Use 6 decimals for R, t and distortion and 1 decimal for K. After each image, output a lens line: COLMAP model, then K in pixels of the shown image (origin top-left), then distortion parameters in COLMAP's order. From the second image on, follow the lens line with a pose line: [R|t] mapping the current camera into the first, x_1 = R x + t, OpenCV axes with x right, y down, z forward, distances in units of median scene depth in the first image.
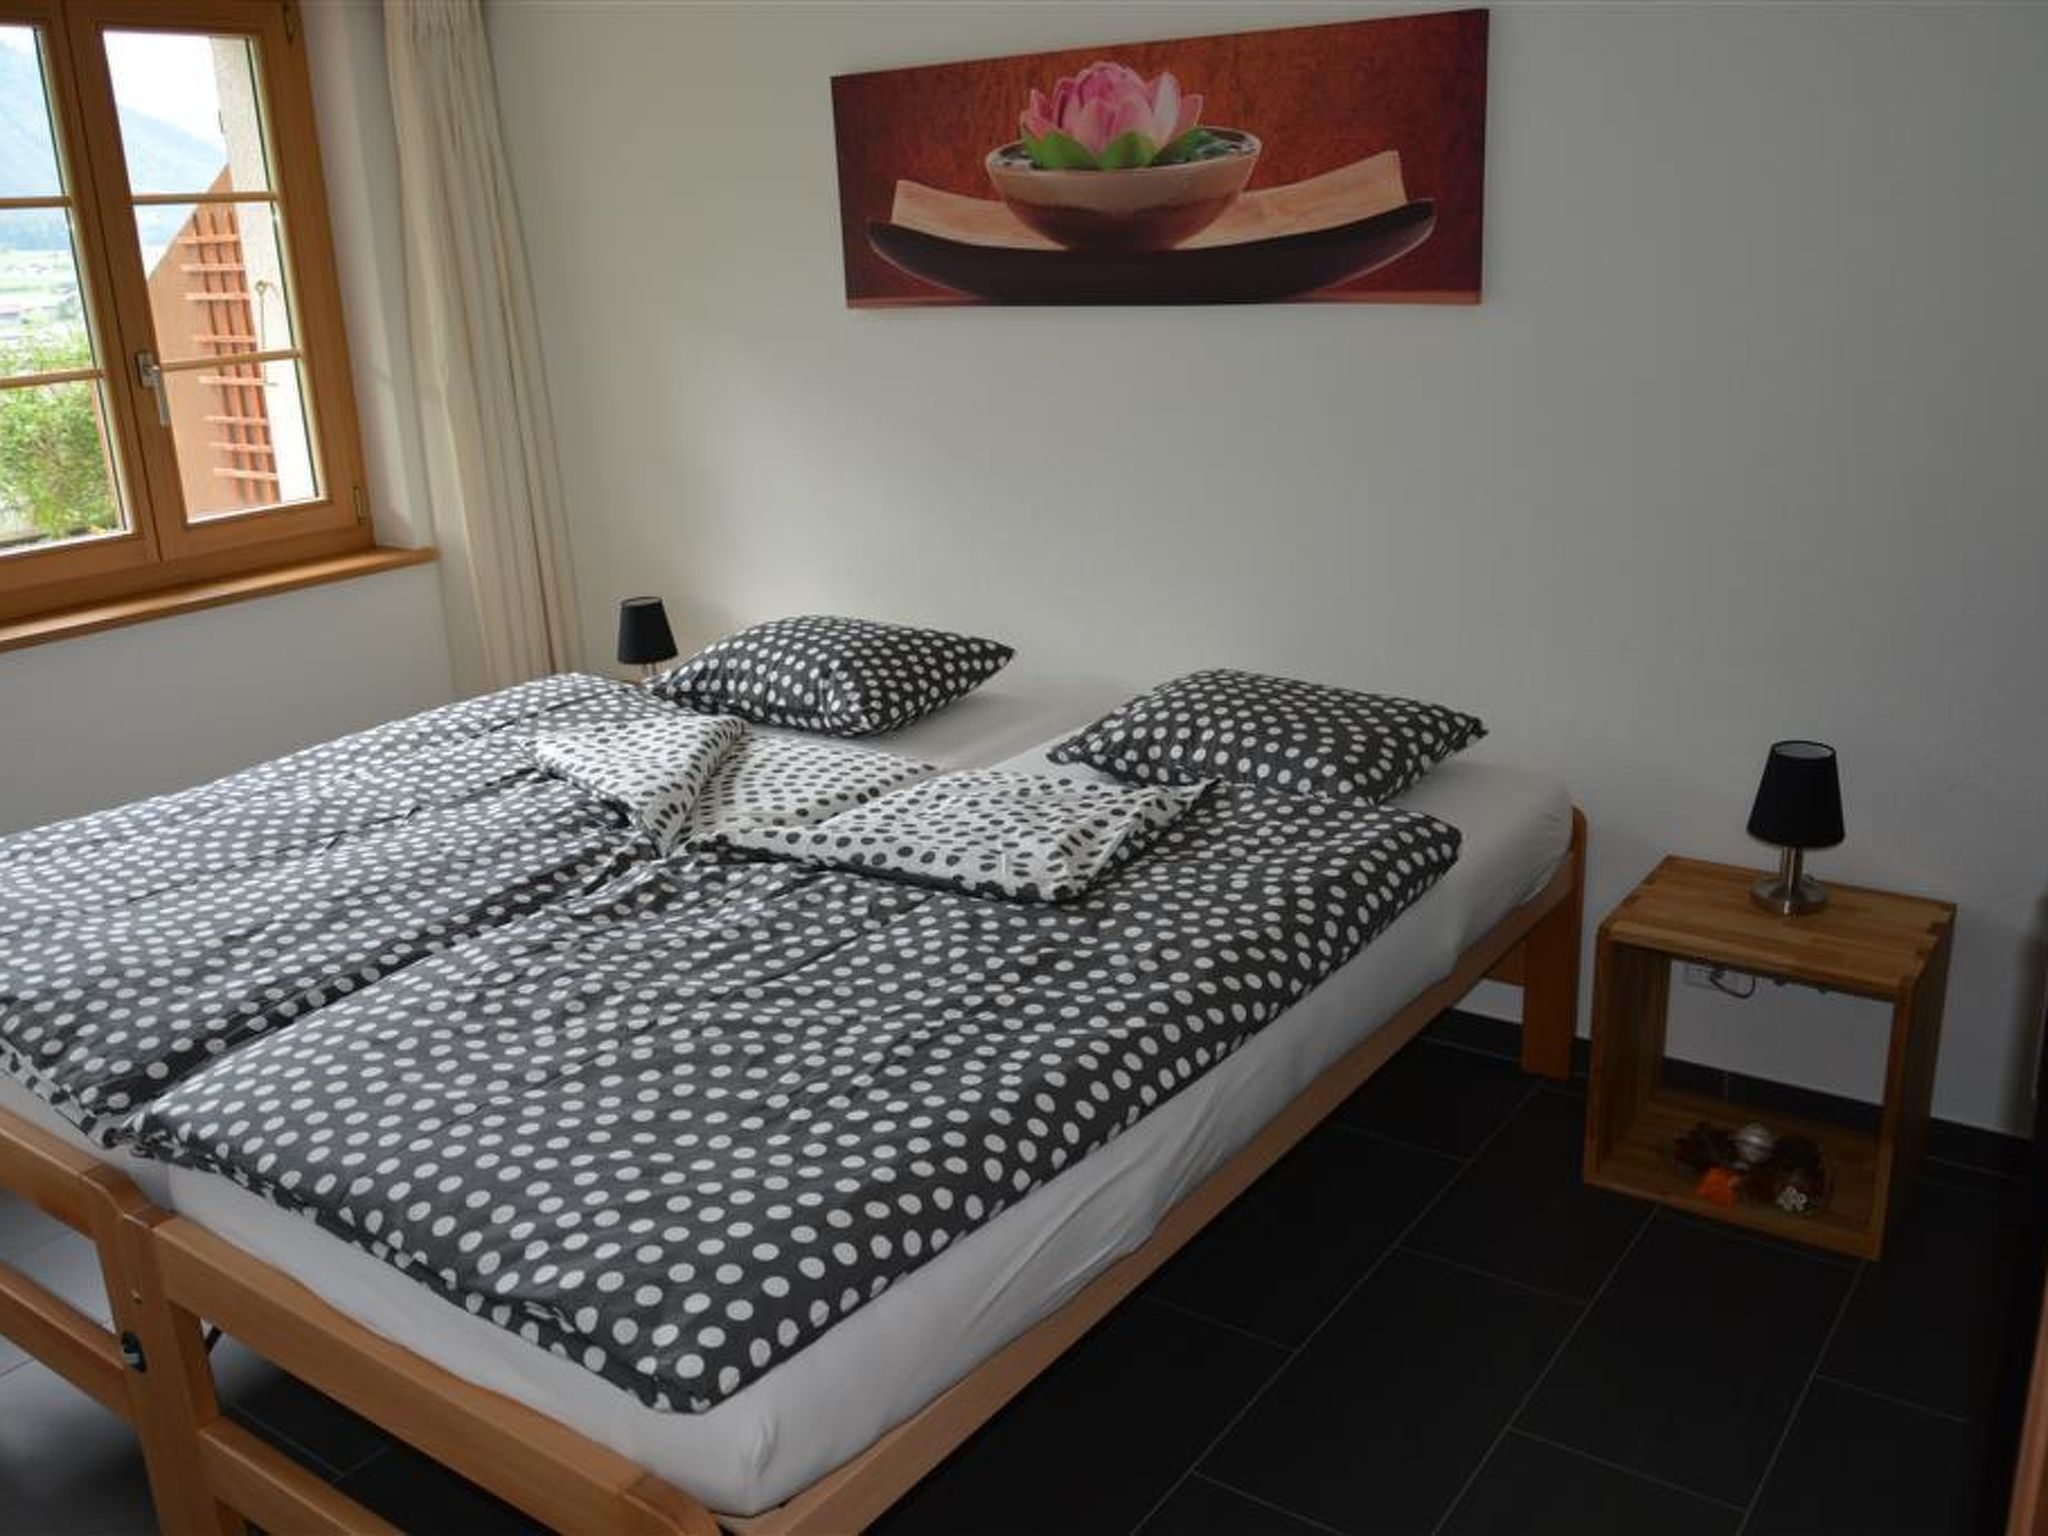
lens RADIAL K [[1803.8, 0, 1027.7], [0, 1803.8, 772.4], [0, 0, 1]] dist [-0.052057, 0.017915]
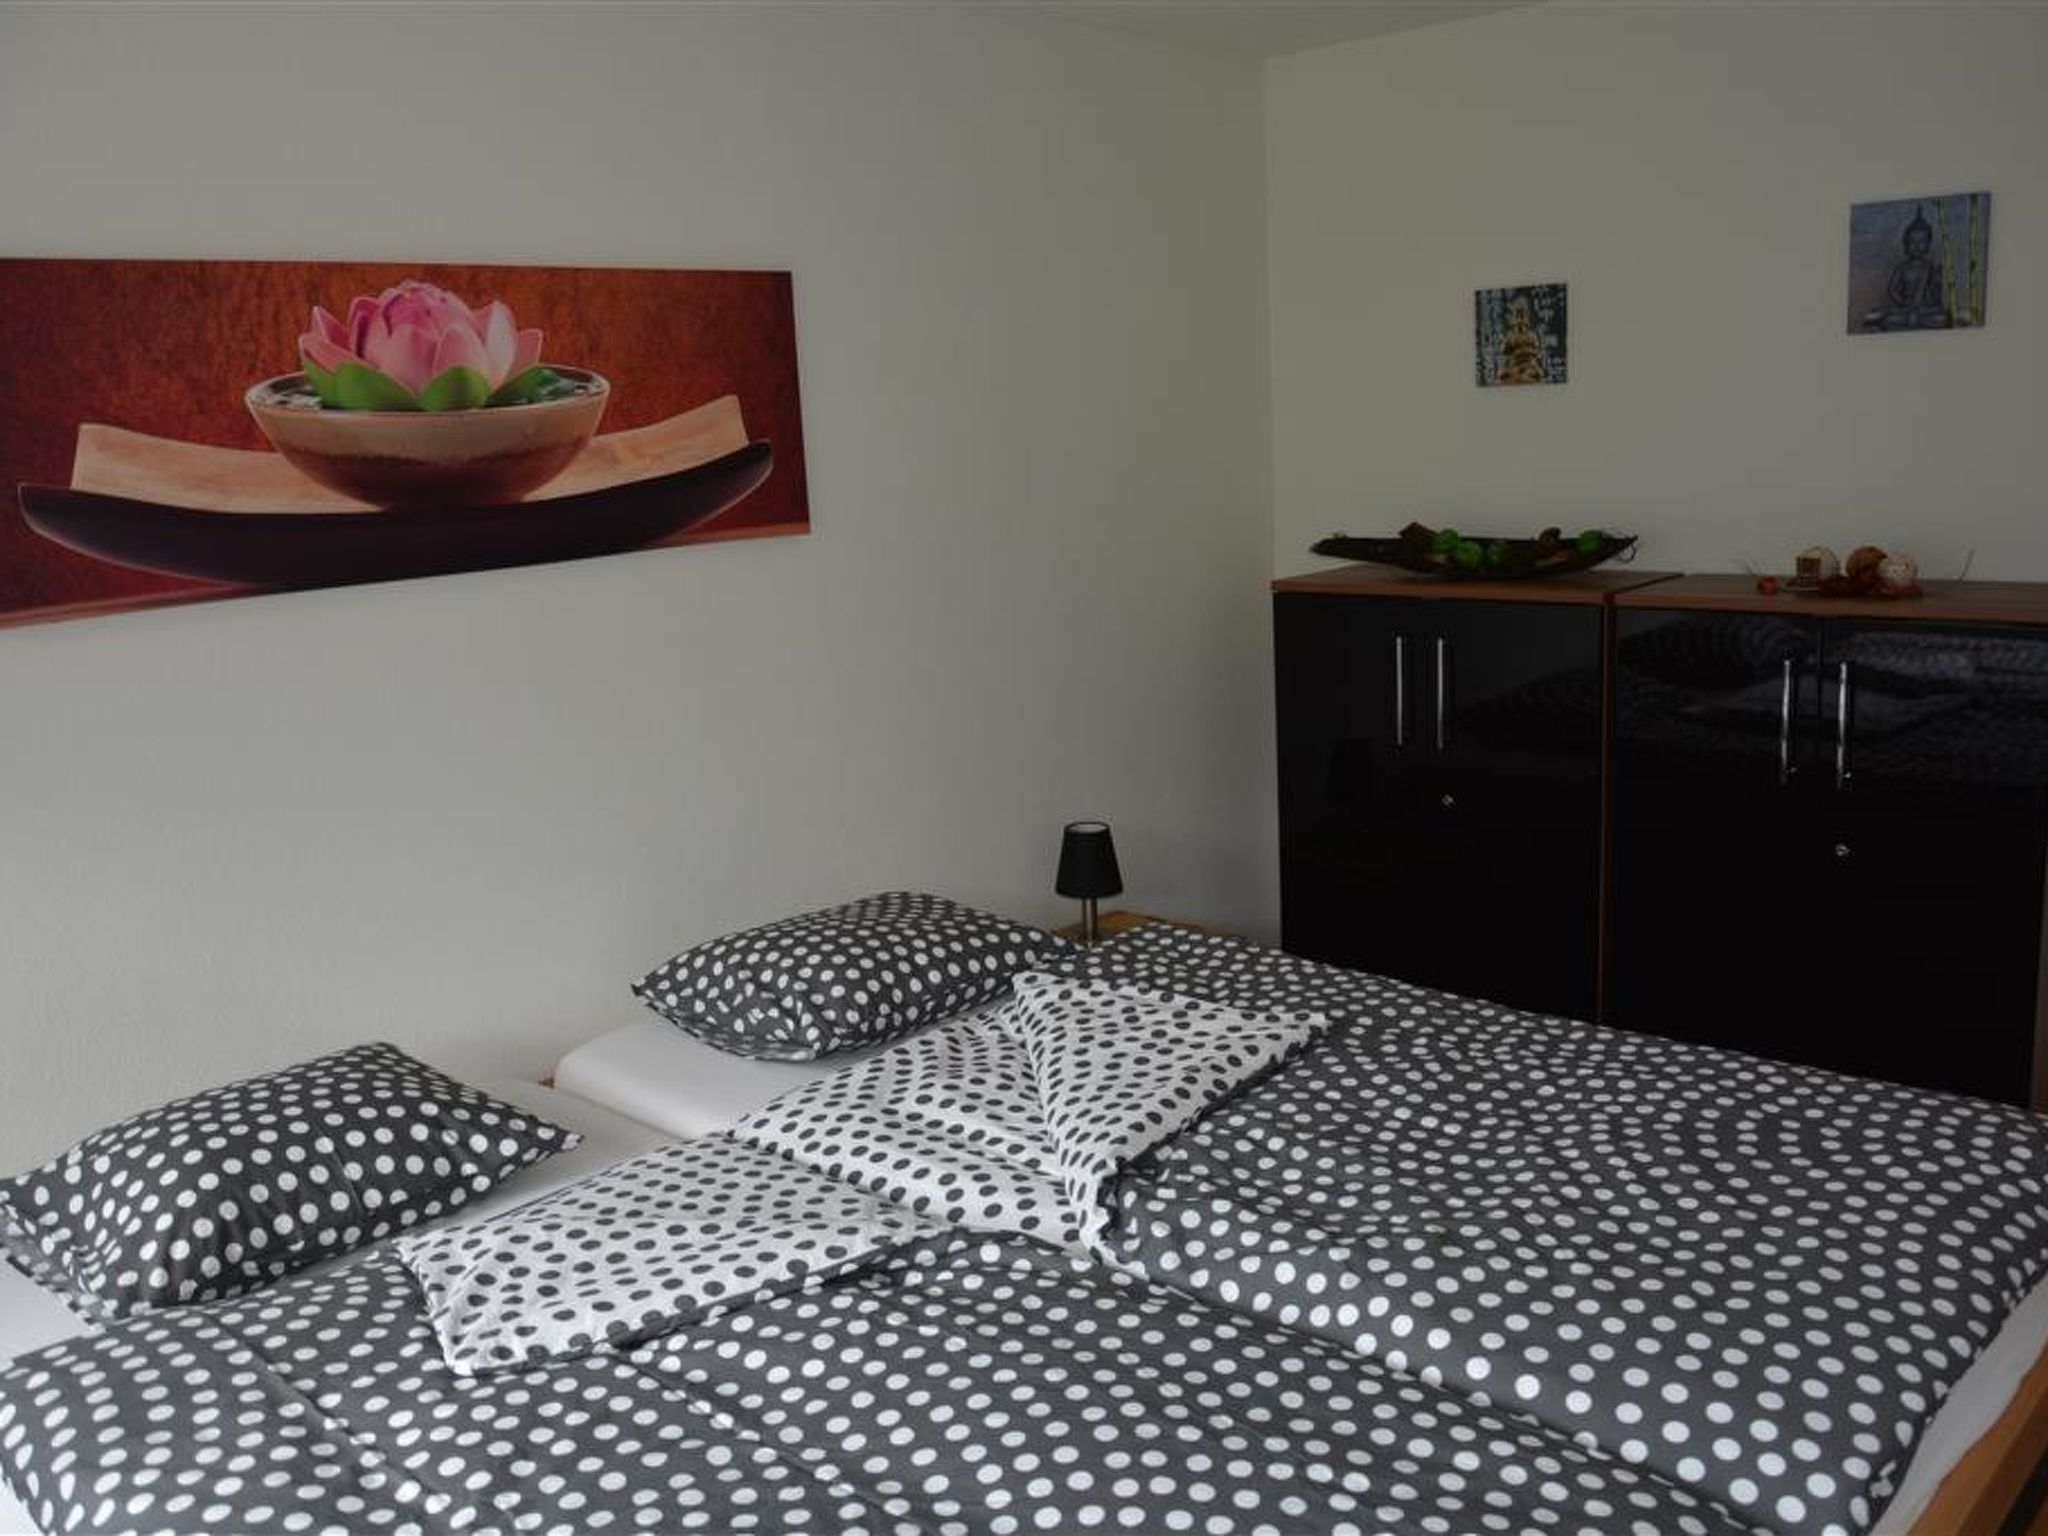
lens RADIAL K [[1803.8, 0, 1027.3], [0, 1803.8, 761.1], [0, 0, 1]] dist [-0.052057, 0.017915]
pose [[0.108766, -0.156215, 0.981716, -0.766552], [0.336814, 0.934951, 0.111457, -0.192759], [-0.935268, 0.318533, 0.154306, 0.692276]]
